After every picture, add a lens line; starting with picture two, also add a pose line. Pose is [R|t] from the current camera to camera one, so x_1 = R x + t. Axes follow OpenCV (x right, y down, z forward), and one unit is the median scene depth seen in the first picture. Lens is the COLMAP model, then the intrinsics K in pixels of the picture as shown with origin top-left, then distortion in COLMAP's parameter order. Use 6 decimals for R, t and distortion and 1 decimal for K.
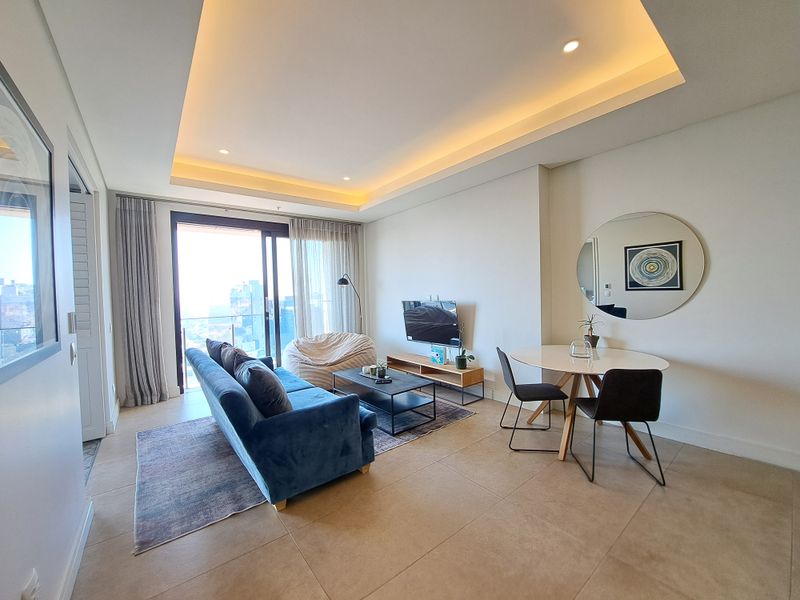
lens RADIAL K [[318.0, 0, 392.1], [0, 318.0, 301.4], [0, 0, 1]] dist [-0.021366, -0.000380]
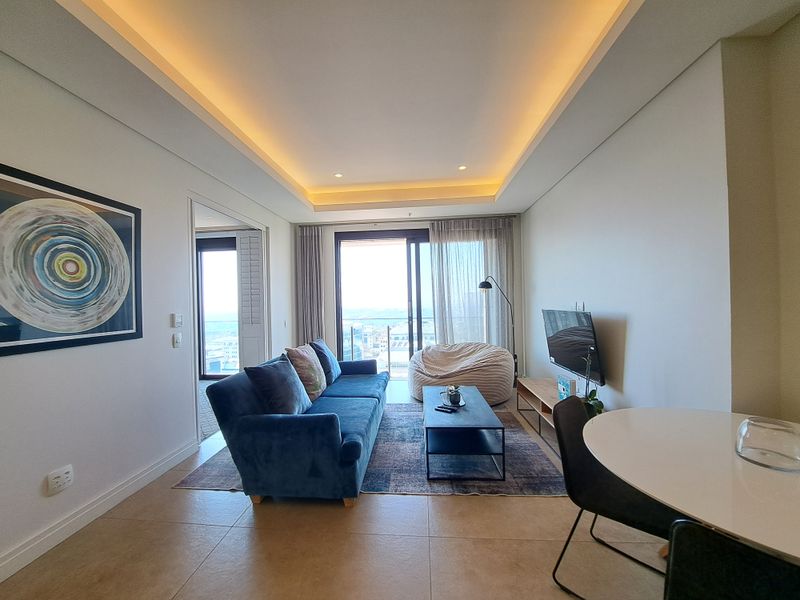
lens RADIAL K [[318.0, 0, 392.1], [0, 318.0, 301.4], [0, 0, 1]] dist [-0.021366, -0.000380]
pose [[0.731659, 0.010468, -0.681591, 0.305727], [-0.015774, 0.999874, -0.001576, -0.014044], [0.681488, 0.011905, 0.731732, 0.224777]]
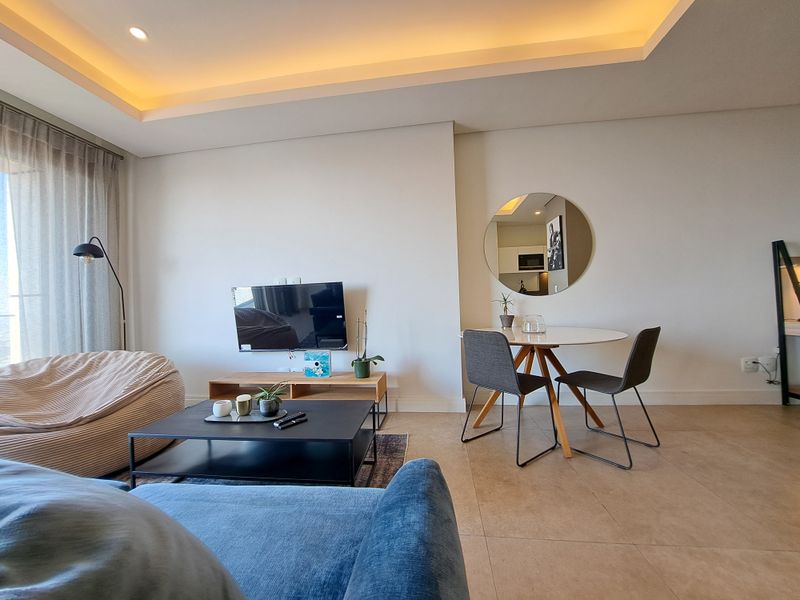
lens RADIAL K [[319.9, 0, 390.3], [0, 319.9, 300.4], [0, 0, 1]] dist [-0.019449, 0.000413]
pose [[0.715481, 0.009578, 0.698567, -0.192770], [0.032739, 0.998348, -0.047221, 0.066974], [-0.697865, 0.056656, 0.713985, 0.382458]]
